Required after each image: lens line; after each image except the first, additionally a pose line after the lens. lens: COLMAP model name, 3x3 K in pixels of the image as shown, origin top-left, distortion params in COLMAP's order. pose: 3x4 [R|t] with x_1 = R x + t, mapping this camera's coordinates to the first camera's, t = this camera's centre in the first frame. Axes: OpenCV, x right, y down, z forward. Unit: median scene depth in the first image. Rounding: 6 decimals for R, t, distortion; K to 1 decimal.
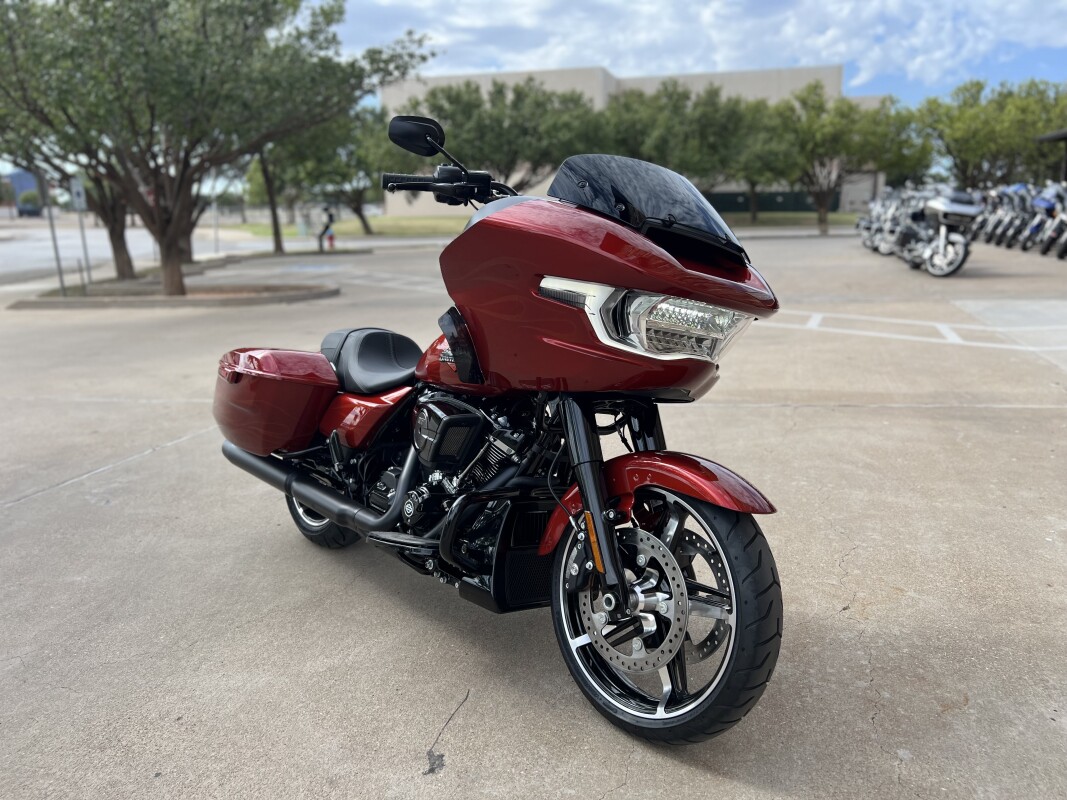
lens RADIAL K [[784.6, 0, 533.5], [0, 784.6, 400.0], [0, 0, 1]] dist [0.051156, -0.058114]
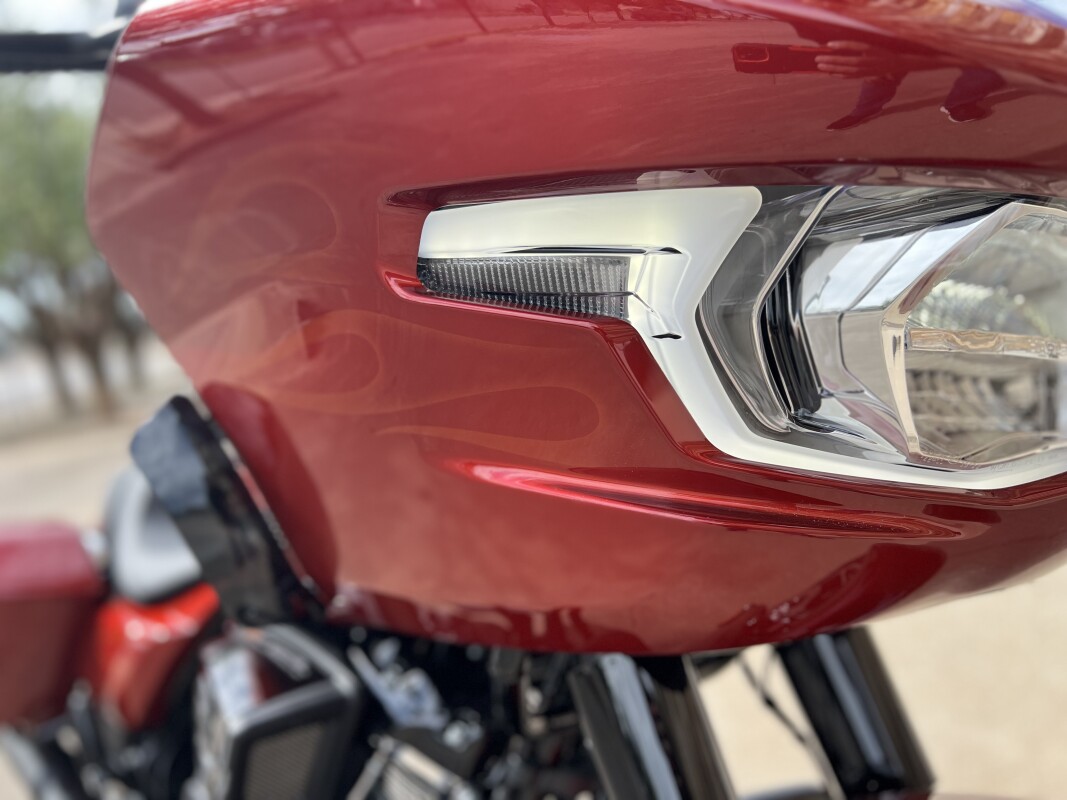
lens RADIAL K [[814.7, 0, 533.5], [0, 814.7, 400.0], [0, 0, 1]] dist [0.049109, -0.063846]
pose [[0.990106, -0.139053, 0.018830, 0.030715], [0.140221, 0.985542, -0.095103, -0.073325], [-0.005333, 0.096802, 0.995289, 0.757324]]
